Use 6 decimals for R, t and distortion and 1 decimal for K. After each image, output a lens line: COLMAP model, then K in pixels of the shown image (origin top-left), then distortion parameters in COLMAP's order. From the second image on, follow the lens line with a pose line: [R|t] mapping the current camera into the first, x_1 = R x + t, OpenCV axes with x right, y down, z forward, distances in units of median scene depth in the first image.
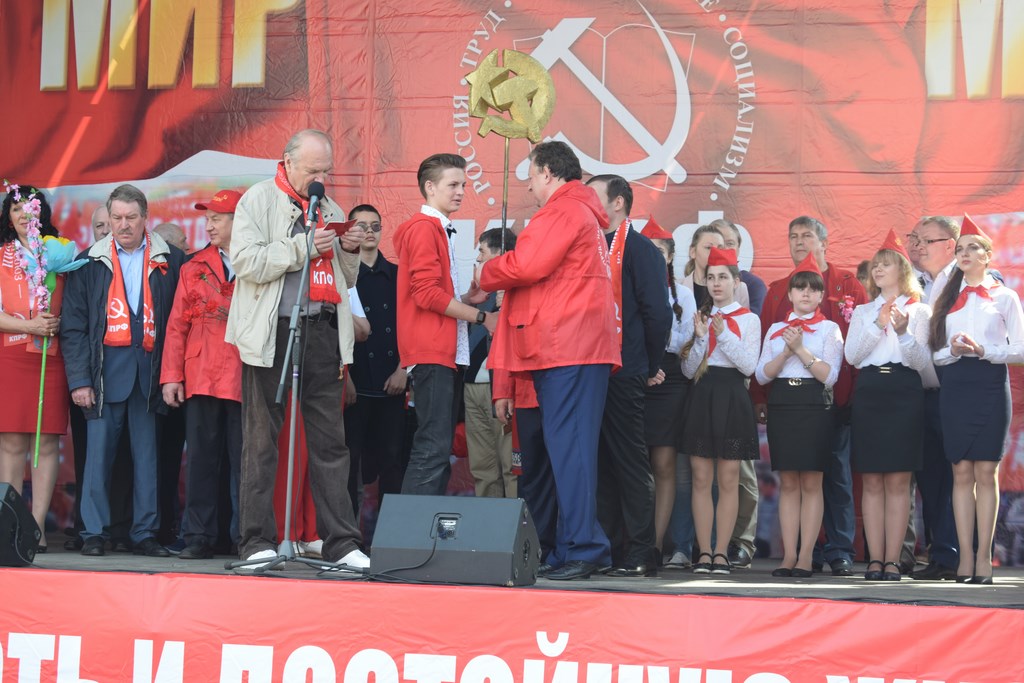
lens RADIAL K [[2344.0, 0, 546.4], [0, 2344.0, 343.8], [0, 0, 1]] dist [0.025720, -0.303164]
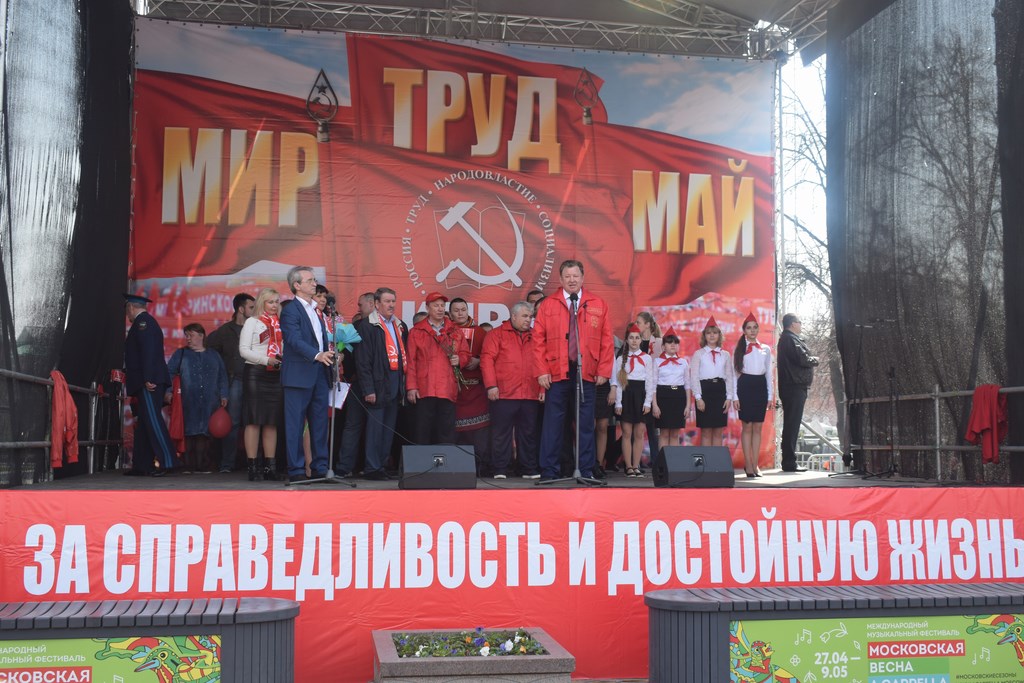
lens RADIAL K [[1183.4, 0, 488.5], [0, 1183.4, 378.6], [0, 0, 1]] dist [-0.082006, 0.197589]
pose [[0.902759, -0.003694, 0.430131, -0.421928], [-0.006042, 0.999756, 0.021266, -0.010298], [-0.430104, -0.021797, 0.902516, 0.082371]]
